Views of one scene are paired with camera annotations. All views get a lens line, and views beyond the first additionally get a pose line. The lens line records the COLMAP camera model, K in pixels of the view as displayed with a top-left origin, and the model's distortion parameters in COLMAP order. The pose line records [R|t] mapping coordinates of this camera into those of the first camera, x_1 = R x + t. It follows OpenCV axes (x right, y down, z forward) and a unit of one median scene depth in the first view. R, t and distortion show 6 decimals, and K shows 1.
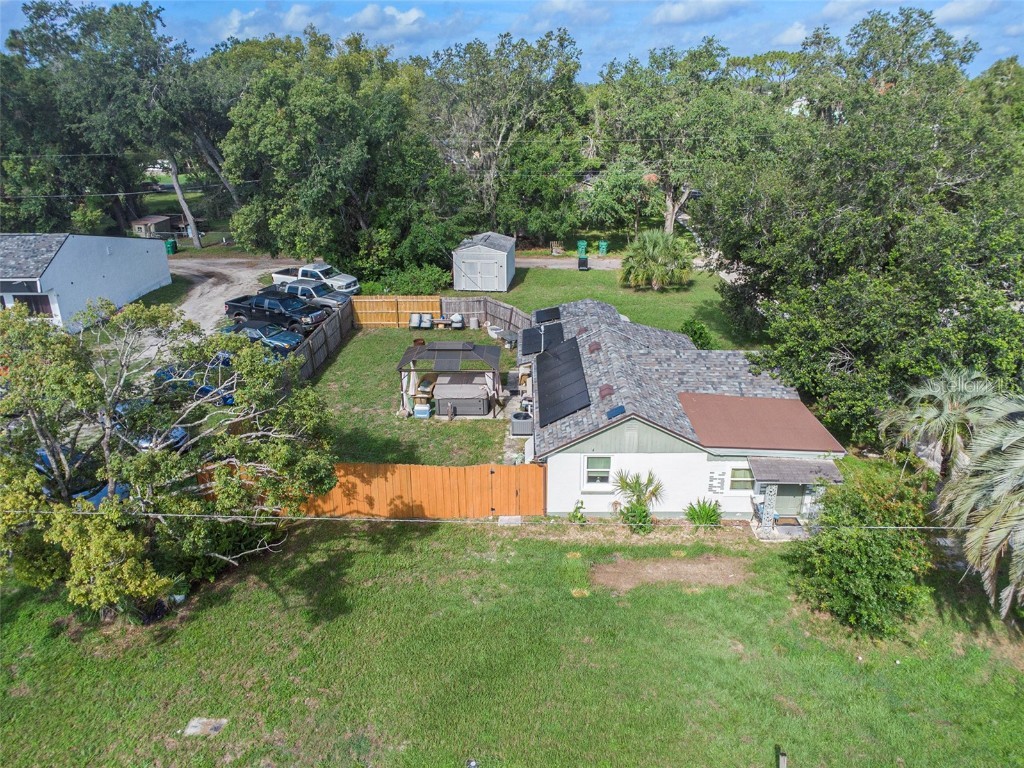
lens RADIAL K [[749.1, 0, 512.0], [0, 749.1, 384.0], [0, 0, 1]] dist [0.019141, -0.006217]
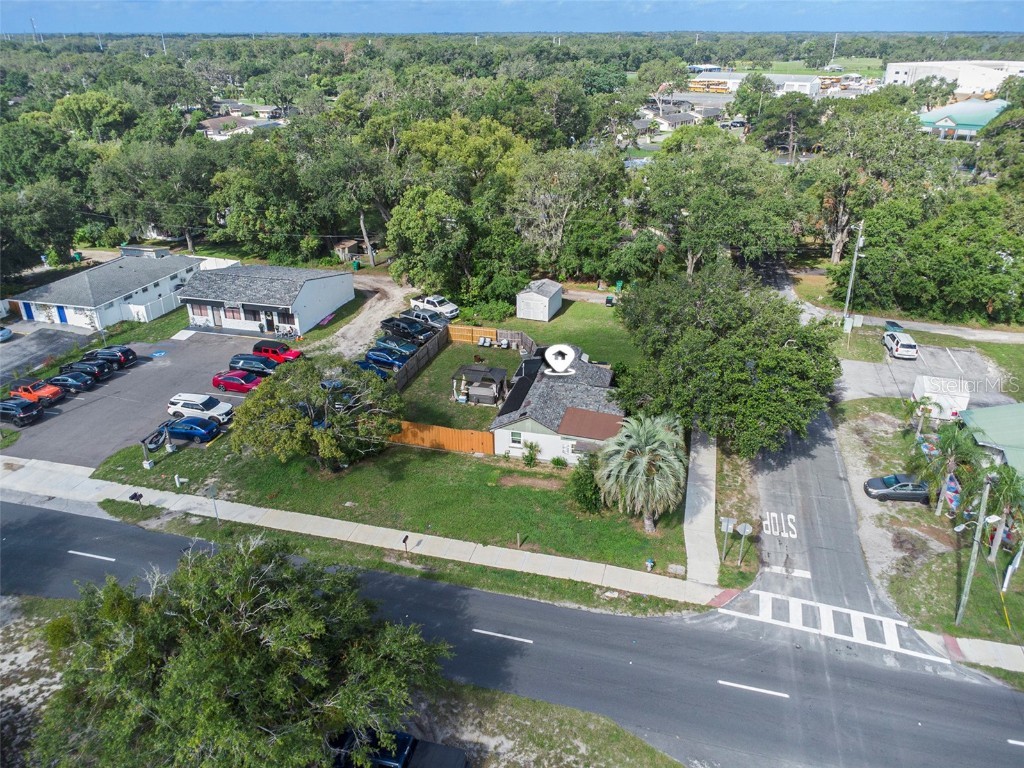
lens RADIAL K [[749.1, 0, 512.0], [0, 749.1, 384.0], [0, 0, 1]] dist [0.019141, -0.006217]
pose [[0.973058, 0.104071, -0.205737, 0.310001], [-0.090205, 0.993043, 0.075691, -0.124574], [0.212183, -0.055093, 0.975676, -0.694547]]
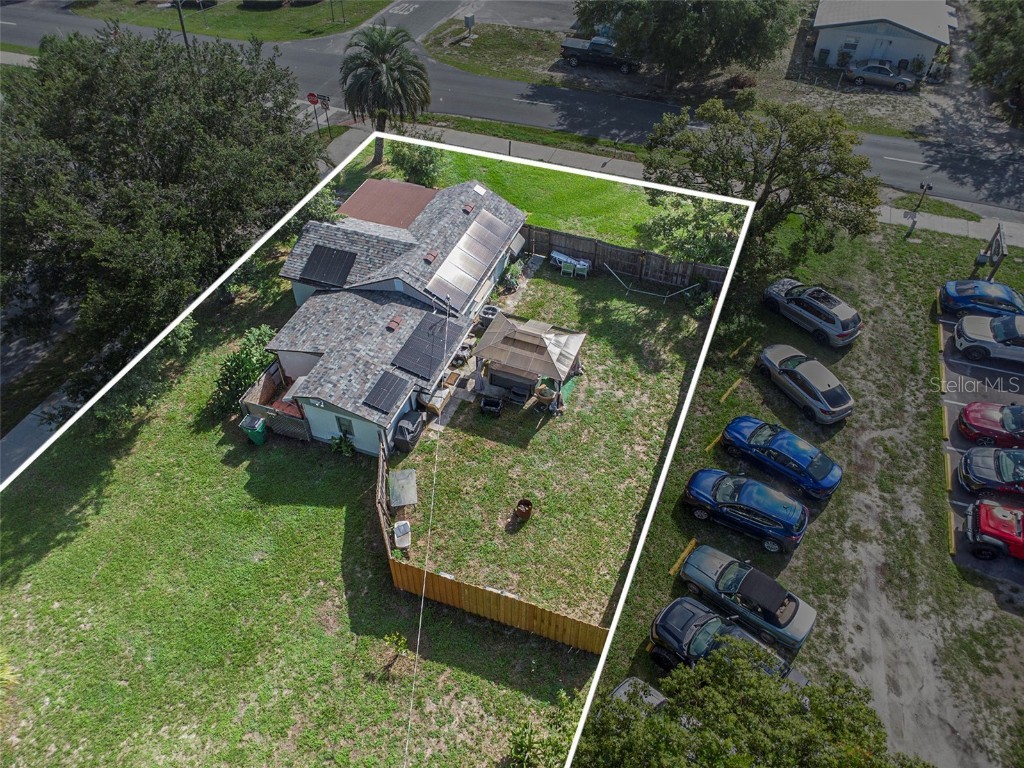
lens RADIAL K [[749.1, 0, 512.0], [0, 749.1, 384.0], [0, 0, 1]] dist [0.019141, -0.006217]
pose [[-0.945564, -0.224198, 0.235891, -0.224941], [0.126971, 0.413248, 0.901723, -0.726847], [-0.299646, 0.882588, -0.362285, 1.065728]]
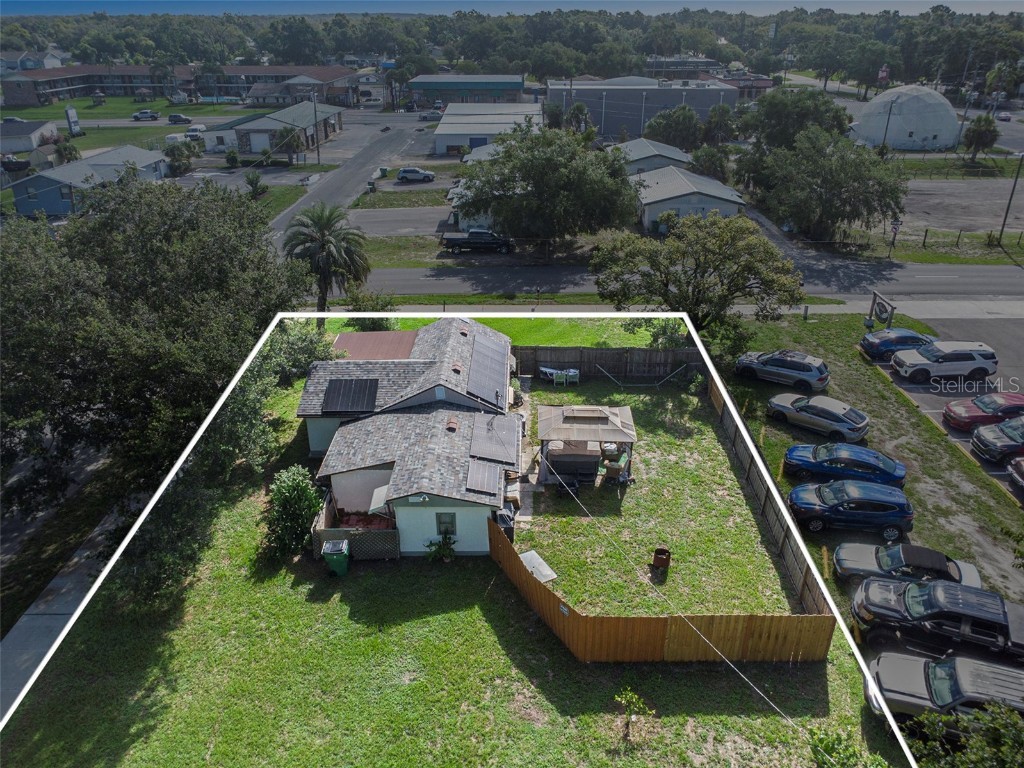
lens RADIAL K [[749.1, 0, 512.0], [0, 749.1, 384.0], [0, 0, 1]] dist [0.019141, -0.006217]
pose [[-0.999809, 0.016555, -0.010347, 0.037591], [0.003637, 0.678677, 0.734428, -0.644288], [0.019181, 0.734251, -0.678608, 1.246506]]
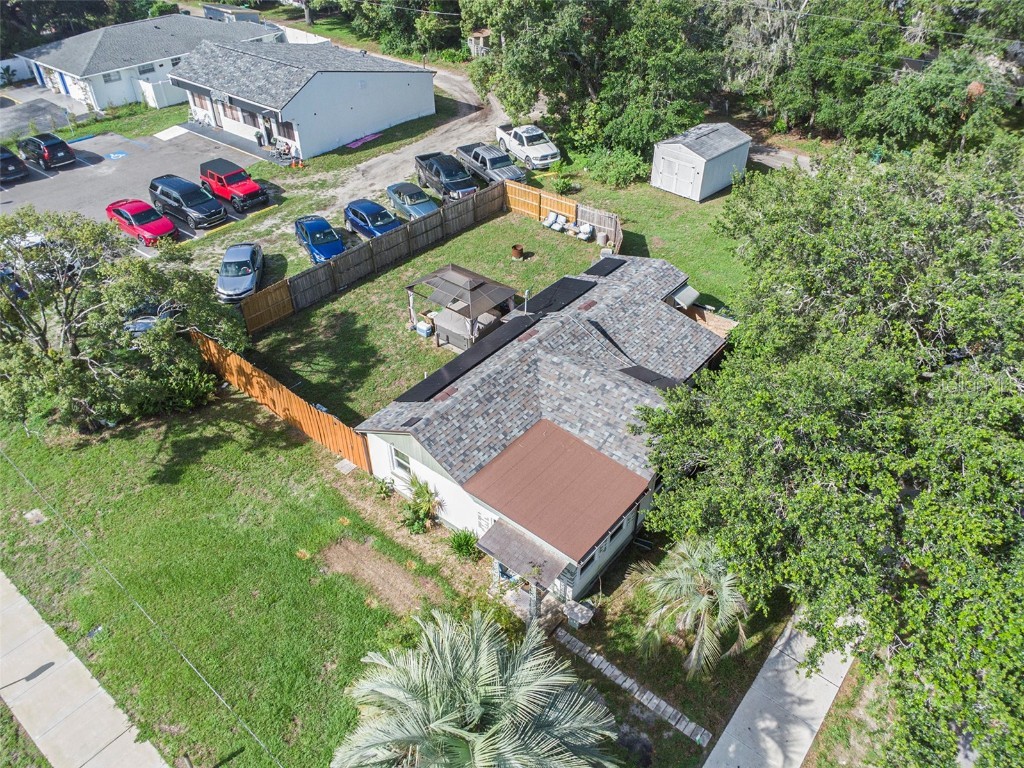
lens RADIAL K [[749.1, 0, 512.0], [0, 749.1, 384.0], [0, 0, 1]] dist [0.019141, -0.006217]
pose [[0.789298, 0.379603, -0.482608, 0.395460], [-0.227624, 0.910887, 0.344198, -0.217205], [0.570260, -0.161822, 0.805368, 0.131774]]
